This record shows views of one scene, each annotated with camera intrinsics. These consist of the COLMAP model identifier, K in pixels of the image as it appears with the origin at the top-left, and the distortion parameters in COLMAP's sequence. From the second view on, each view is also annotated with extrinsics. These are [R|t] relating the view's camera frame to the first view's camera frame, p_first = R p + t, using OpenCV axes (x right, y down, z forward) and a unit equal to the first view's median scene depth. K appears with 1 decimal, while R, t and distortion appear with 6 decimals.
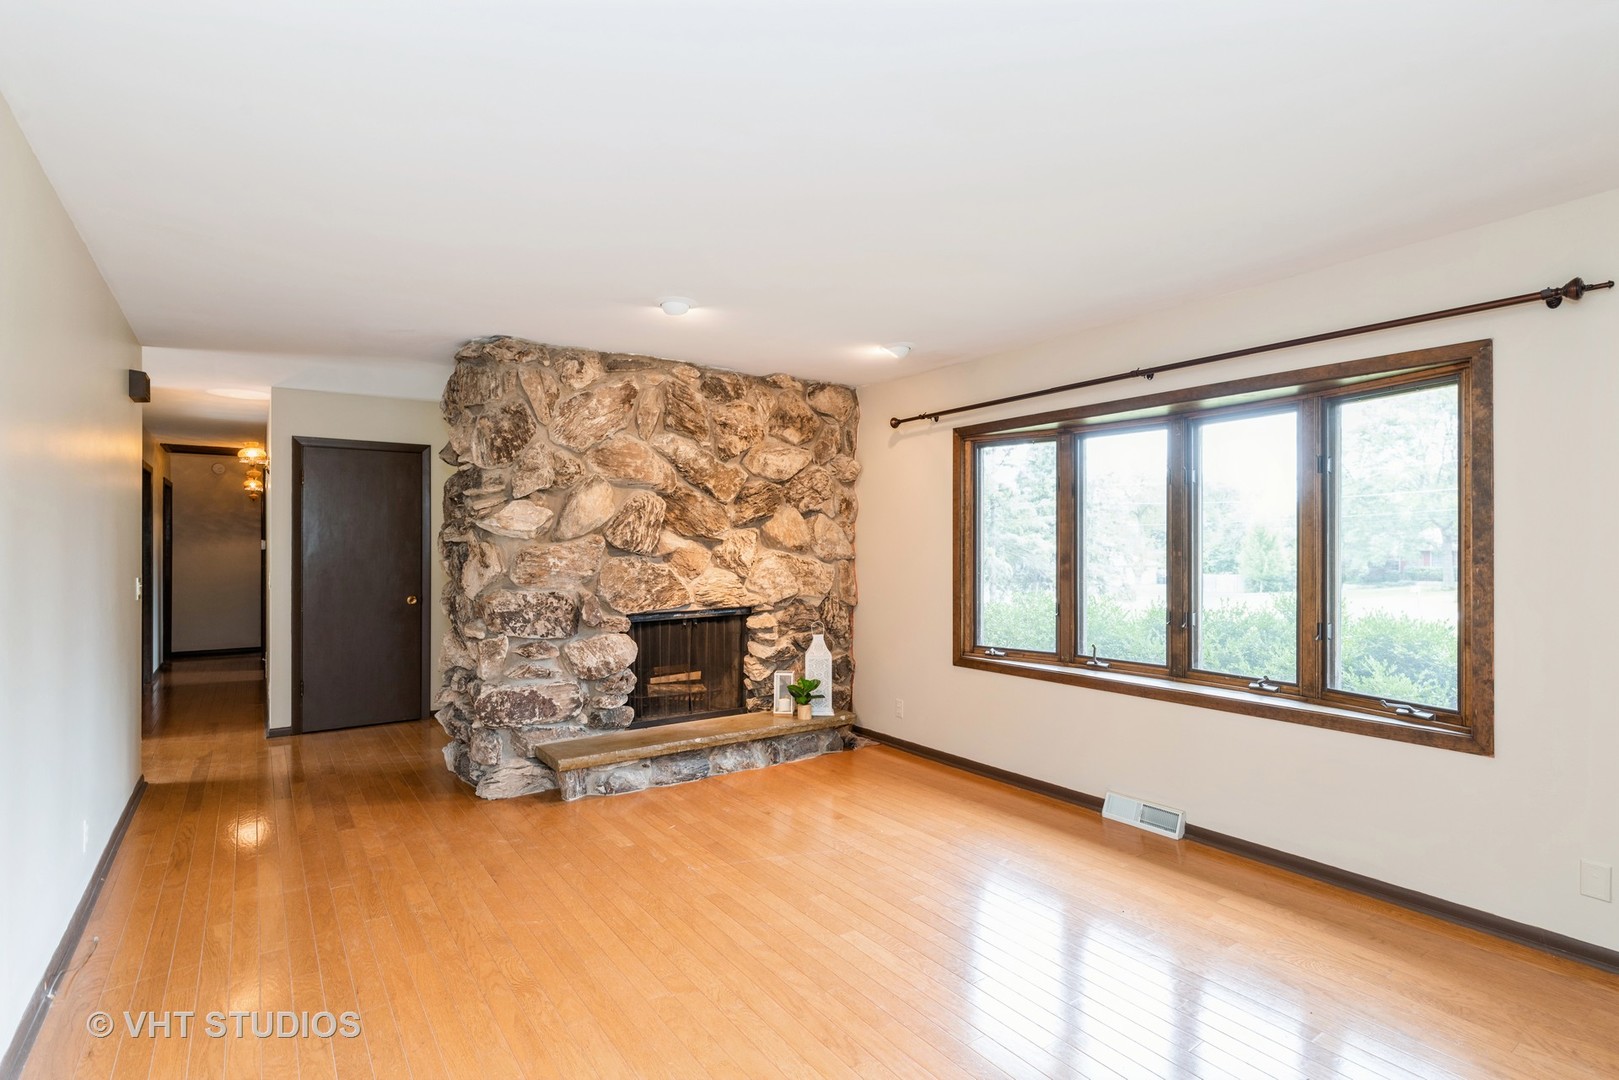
lens RADIAL K [[805.1, 0, 809.5], [0, 805.1, 540.0], [0, 0, 1]] dist [0.005469, 0.000696]
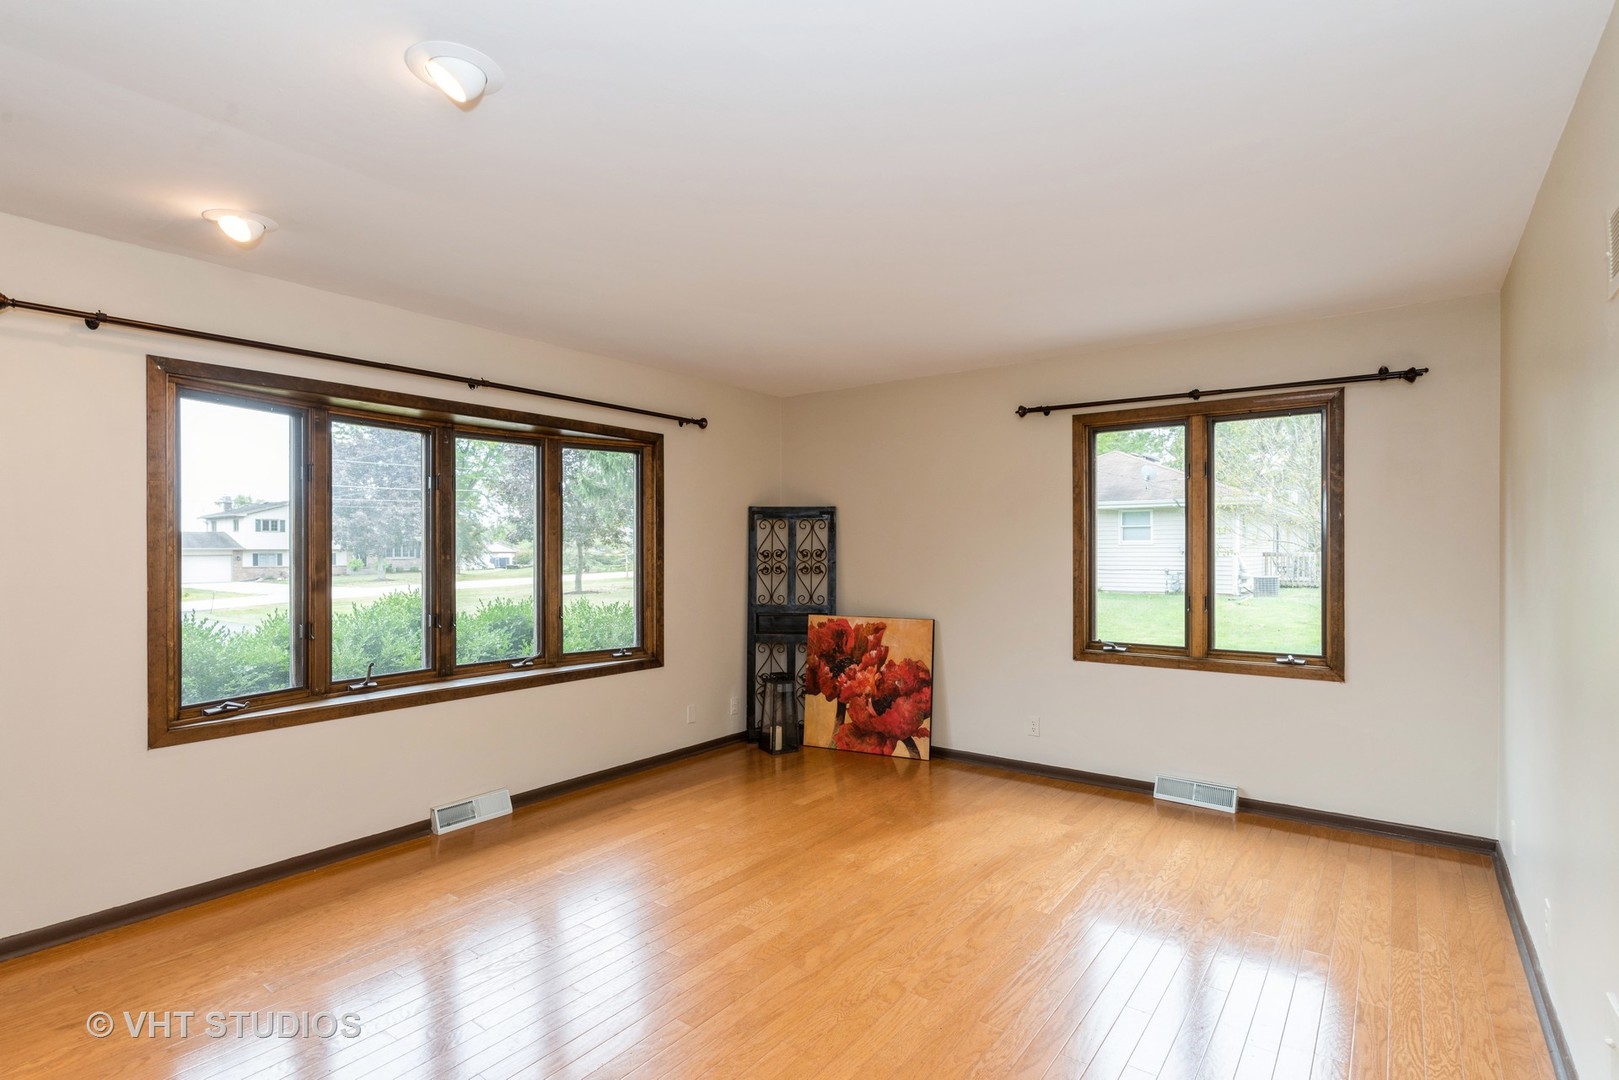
lens RADIAL K [[790.5, 0, 808.1], [0, 790.5, 550.6], [0, 0, 1]] dist [-0.000156, -0.000676]
pose [[-0.319289, -0.006307, 0.947637, -0.635904], [-0.009267, 0.999951, 0.003533, -0.000266], [-0.947612, -0.007654, -0.319331, 0.854263]]
